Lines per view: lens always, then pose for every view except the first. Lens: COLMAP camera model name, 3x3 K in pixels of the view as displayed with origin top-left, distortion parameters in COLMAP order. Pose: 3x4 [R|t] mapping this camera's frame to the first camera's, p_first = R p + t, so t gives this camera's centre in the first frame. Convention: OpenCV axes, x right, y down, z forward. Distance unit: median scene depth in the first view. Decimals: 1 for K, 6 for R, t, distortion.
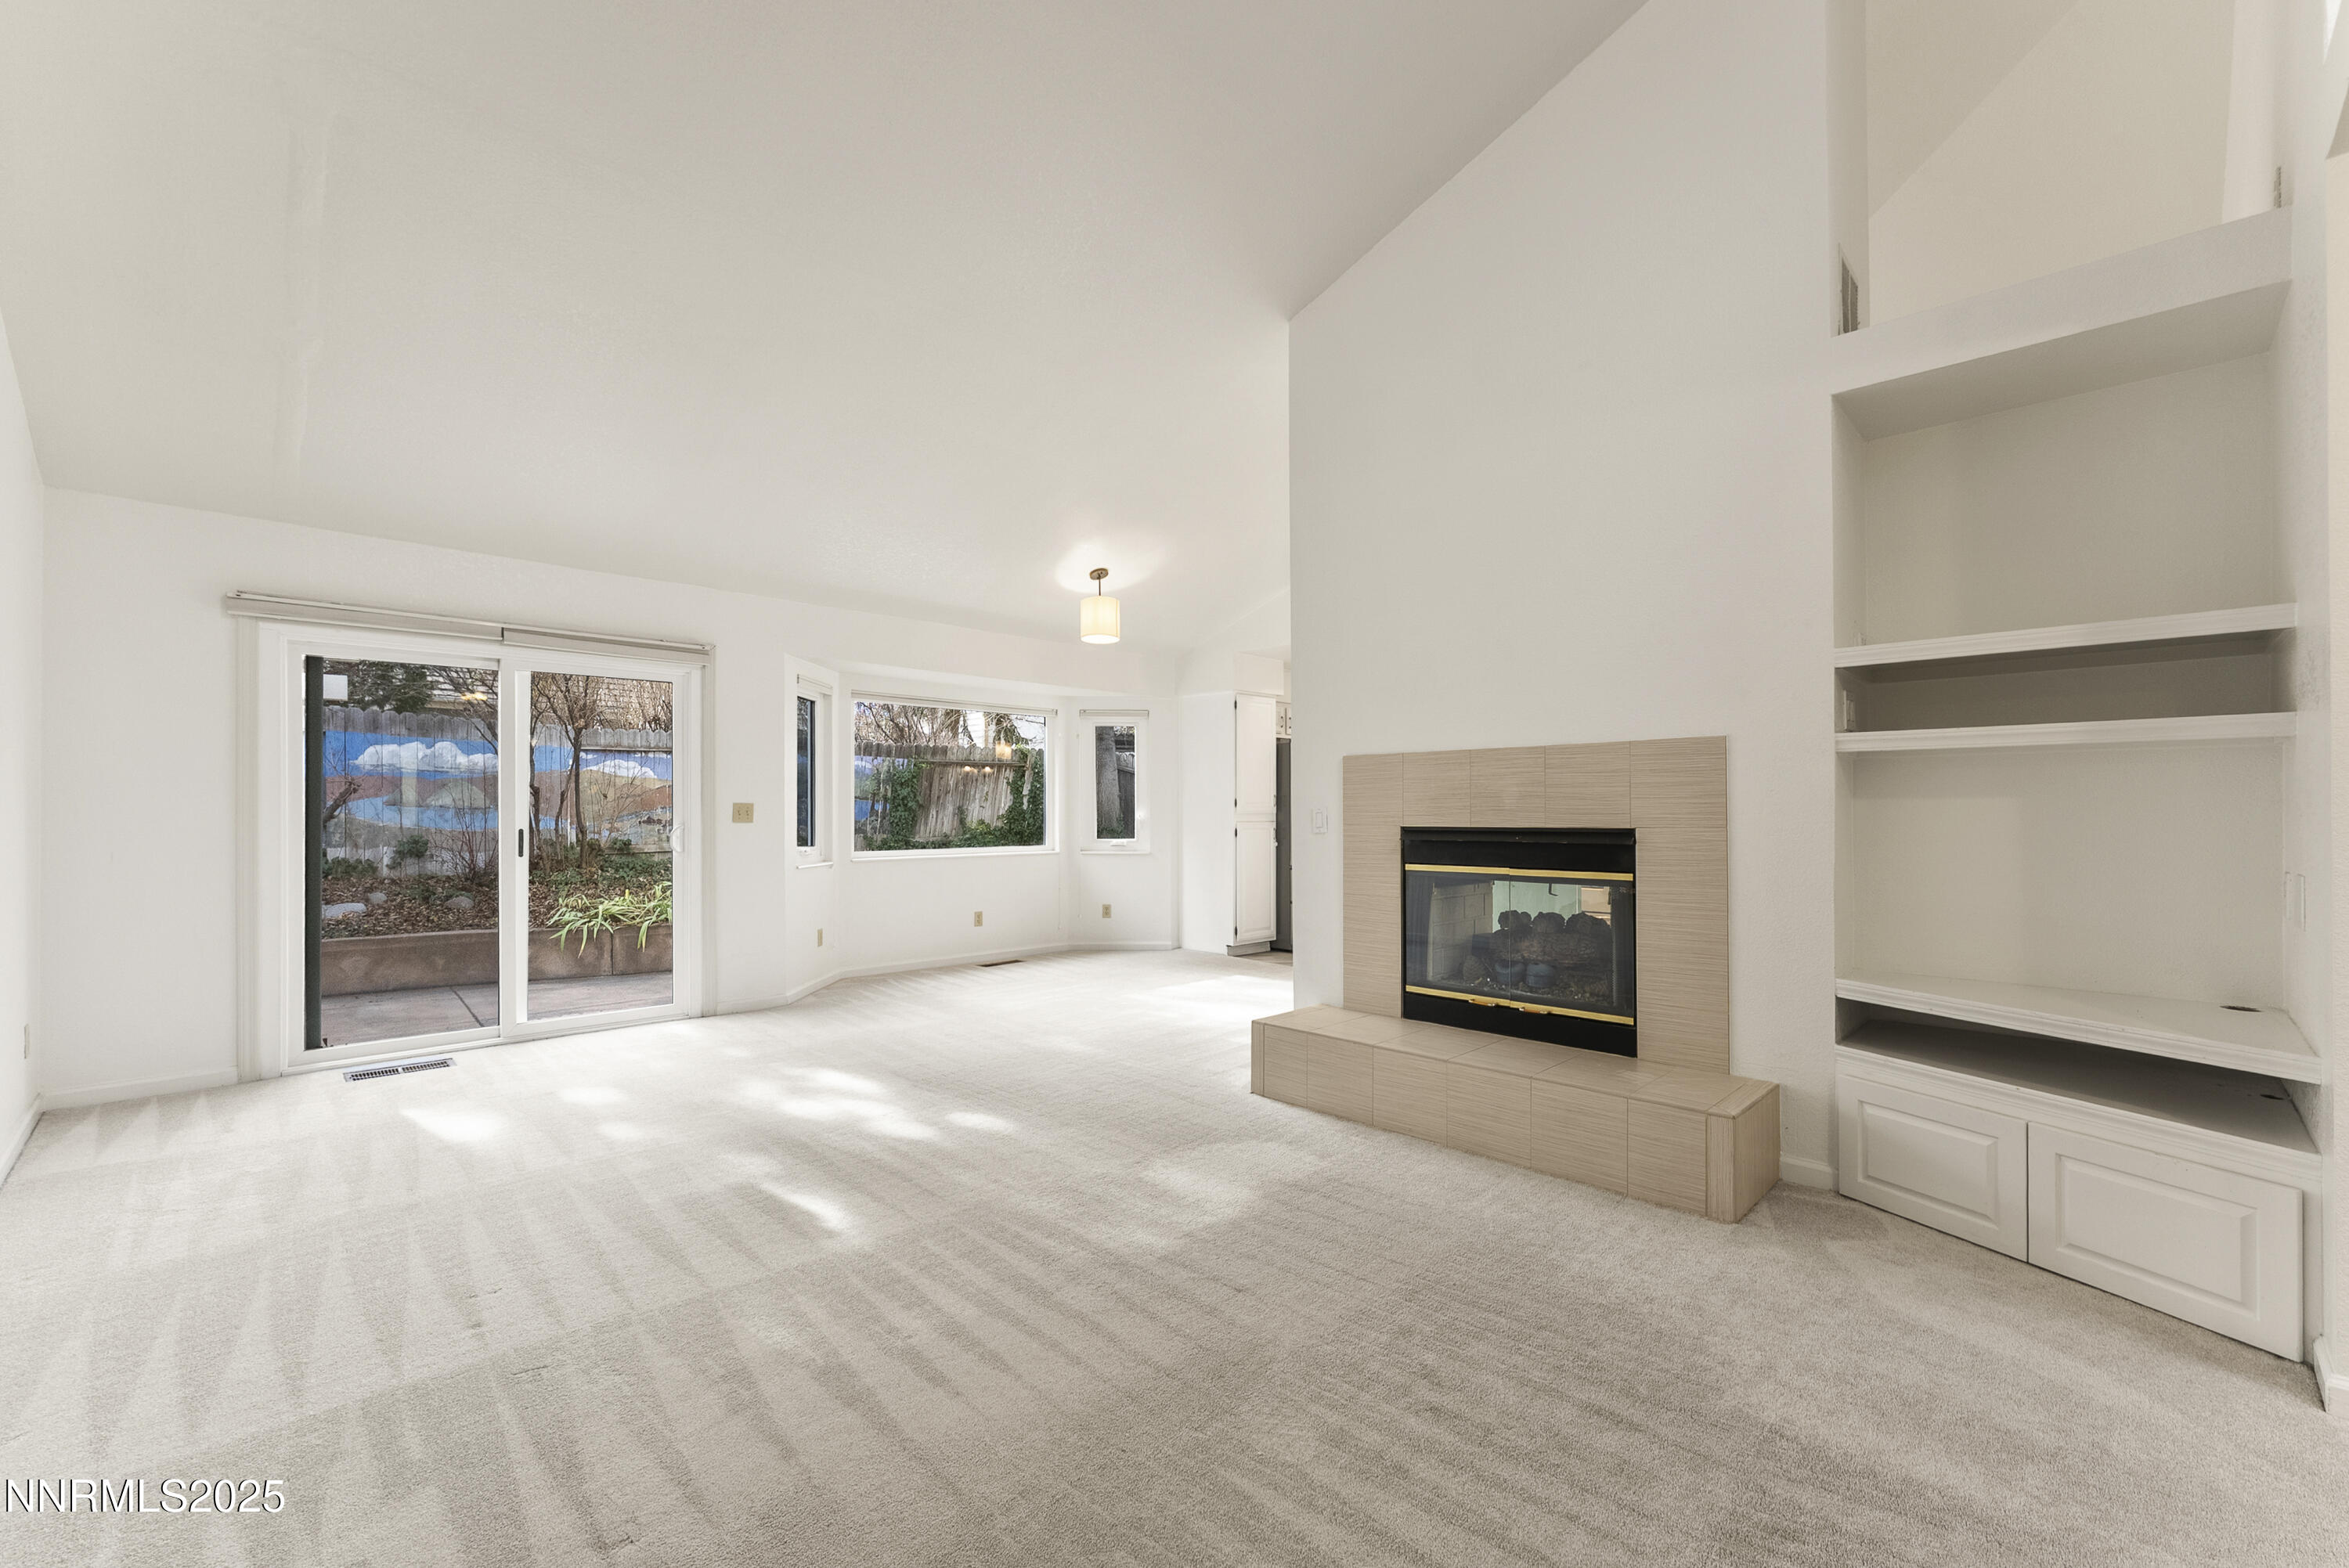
lens RADIAL K [[957.4, 0, 1163.3], [0, 957.4, 819.7], [0, 0, 1]] dist [-0.001178, -0.000405]
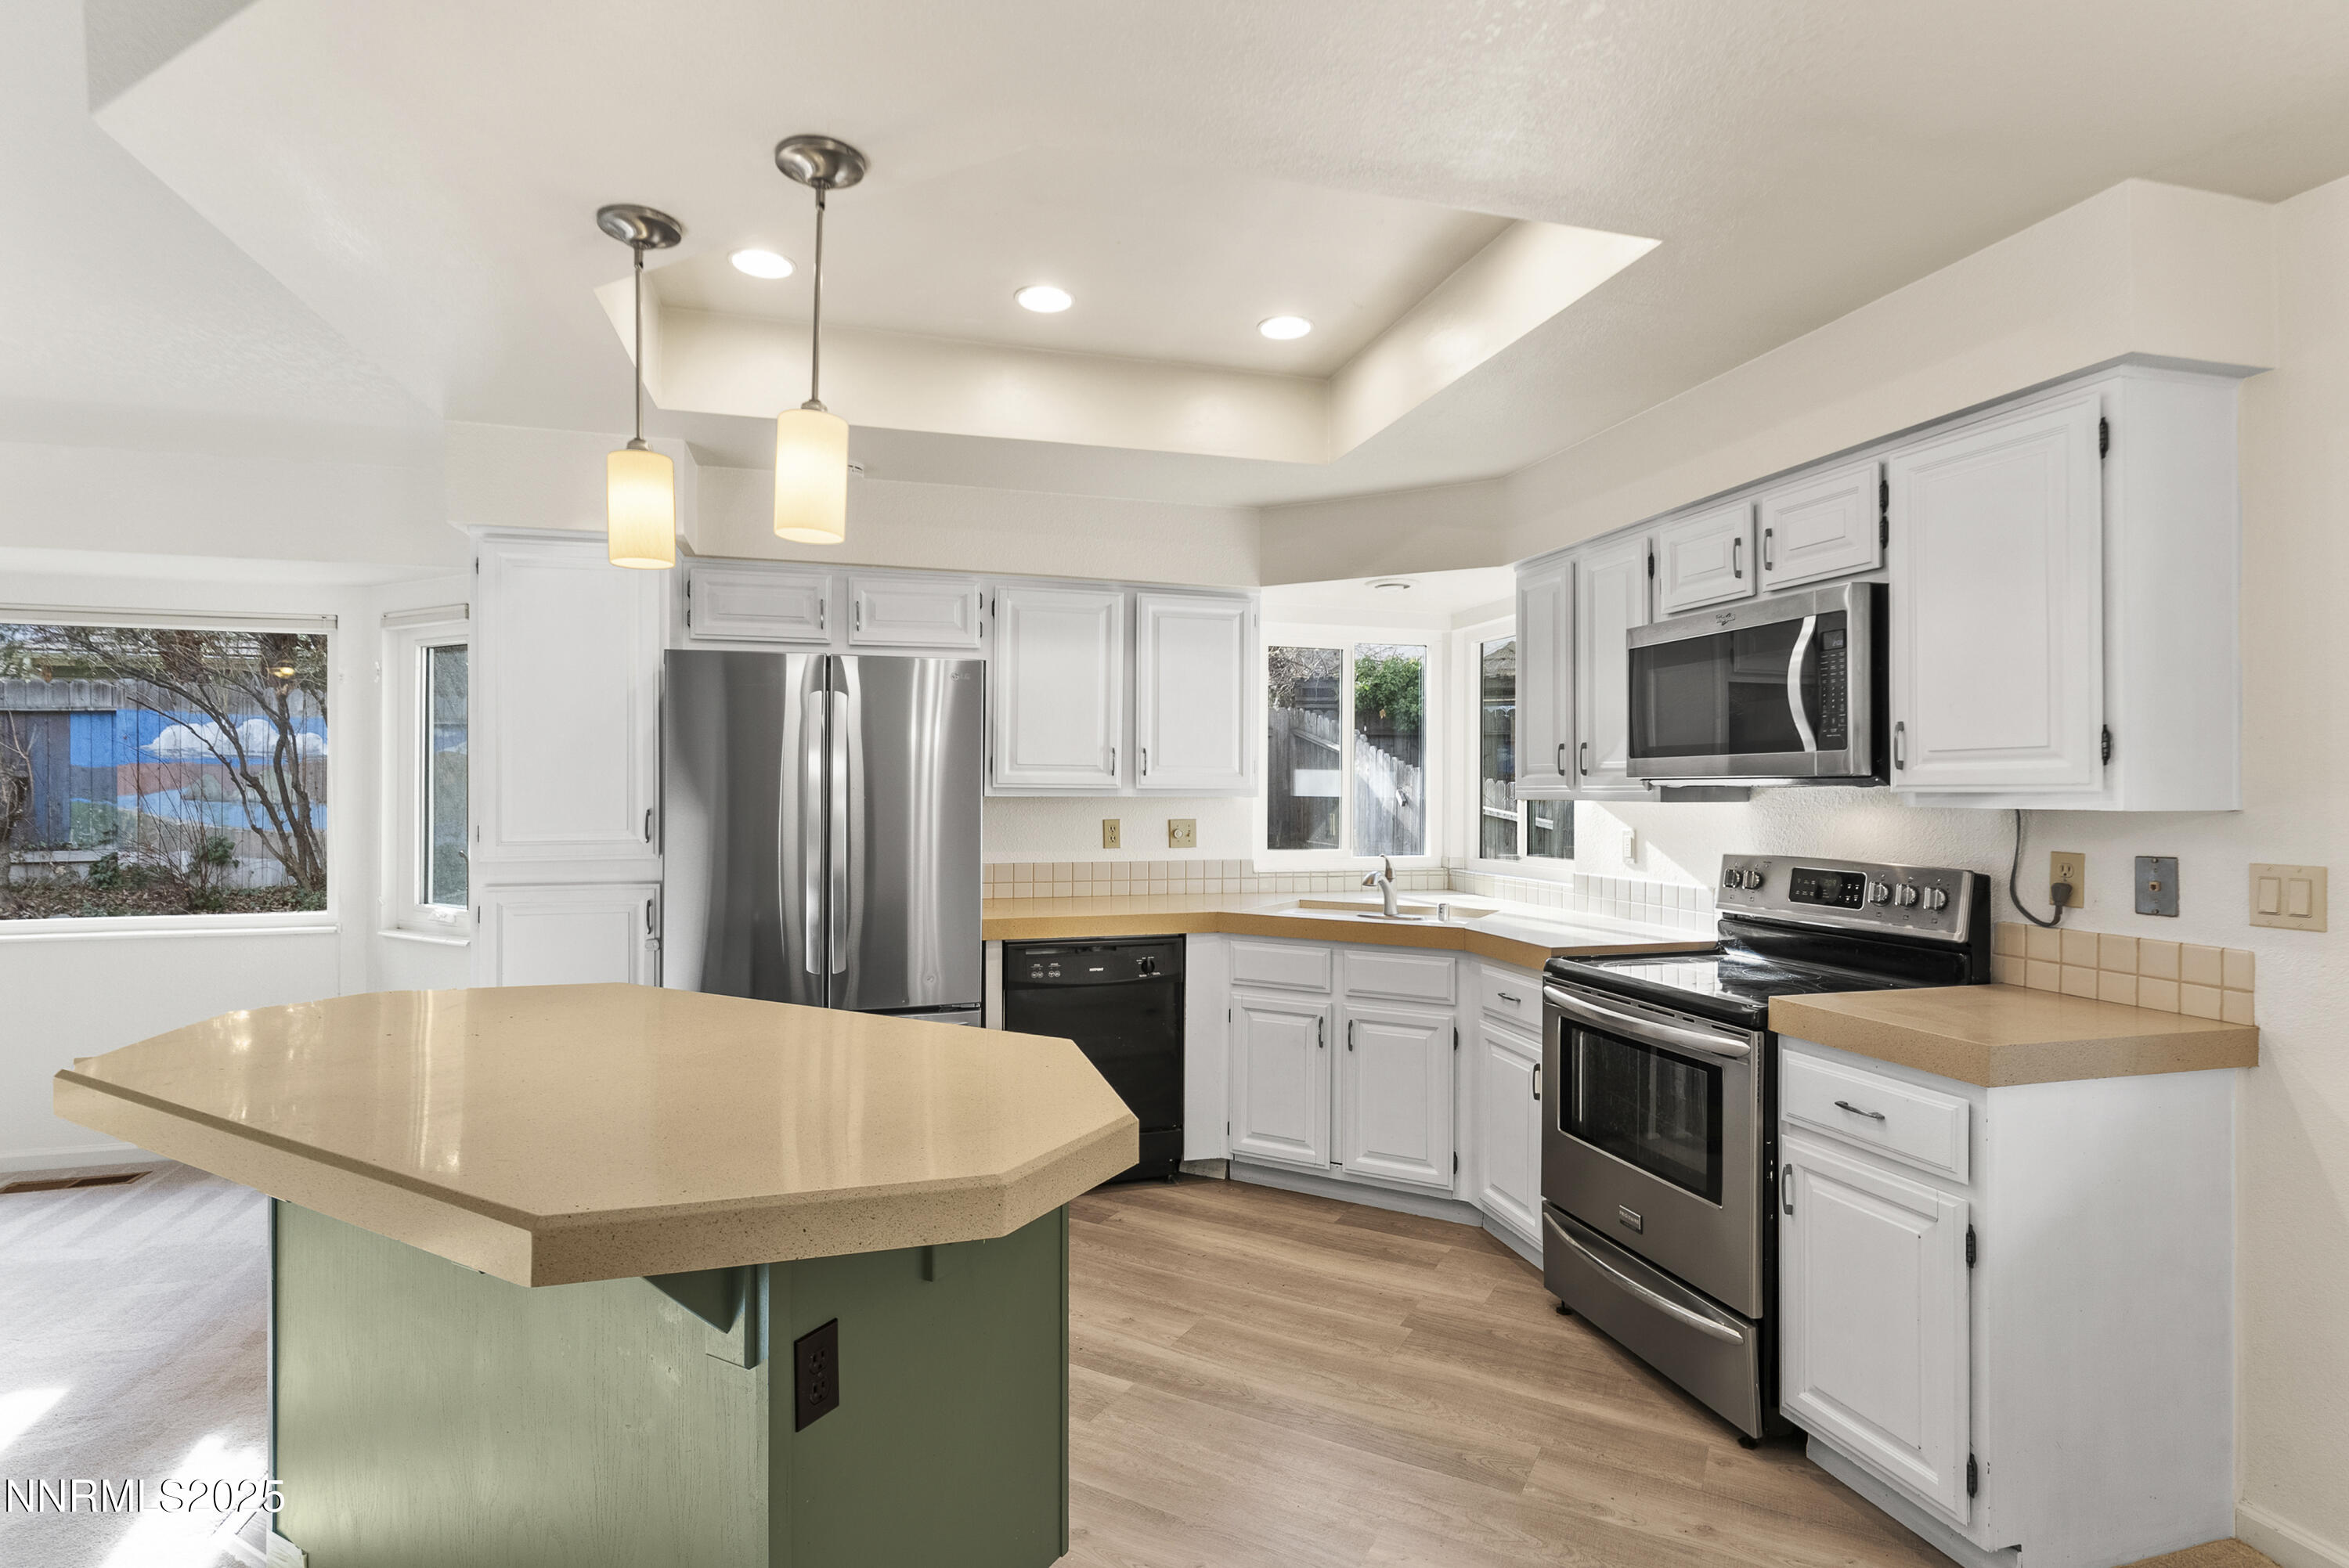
lens RADIAL K [[1143.7, 0, 1173.6], [0, 1143.7, 785.4], [0, 0, 1]] dist [-0.001942, -0.000468]
pose [[0.886498, 0.002044, -0.462727, 0.378796], [-0.006445, 0.999948, -0.007930, -0.025356], [0.462687, 0.010013, 0.886465, 0.541010]]
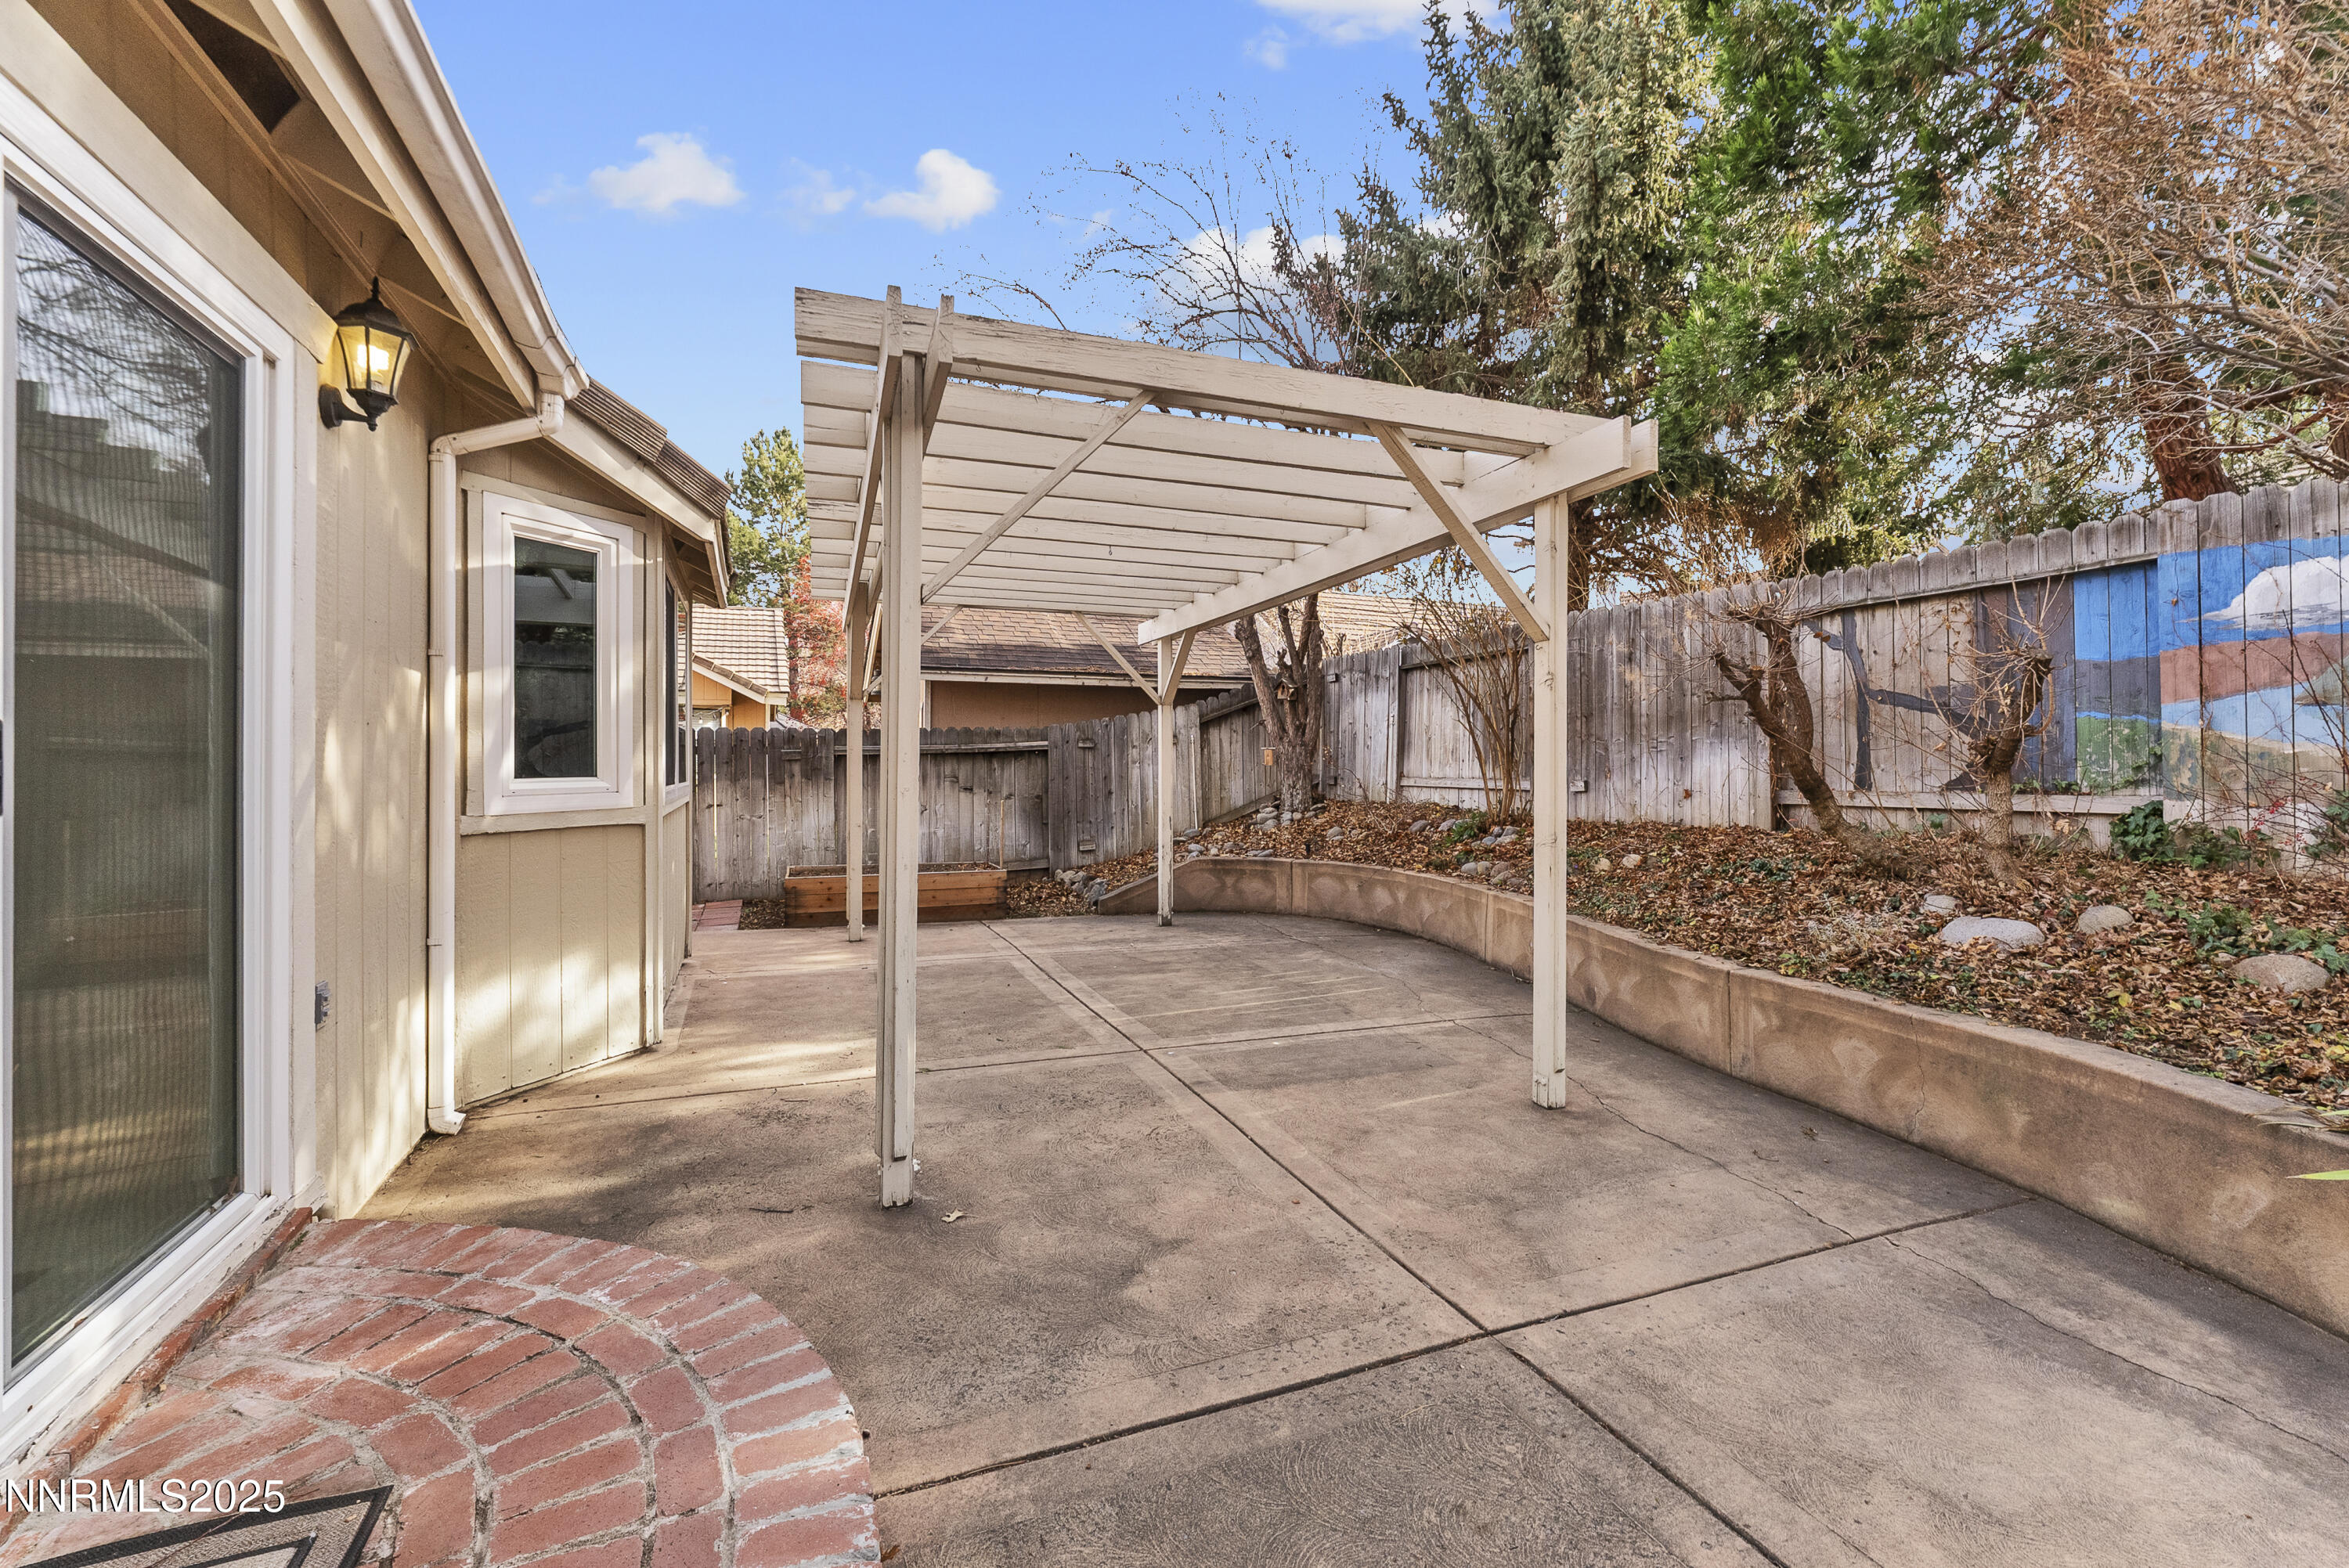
lens RADIAL K [[957.4, 0, 1189.4], [0, 957.4, 753.7], [0, 0, 1]] dist [-0.001178, -0.000405]
pose [[-0.339547, 0.000410, -0.940589, -0.253733], [0.003019, 0.999995, -0.000654, 0.004951], [0.940584, -0.003061, -0.339546, 0.692706]]
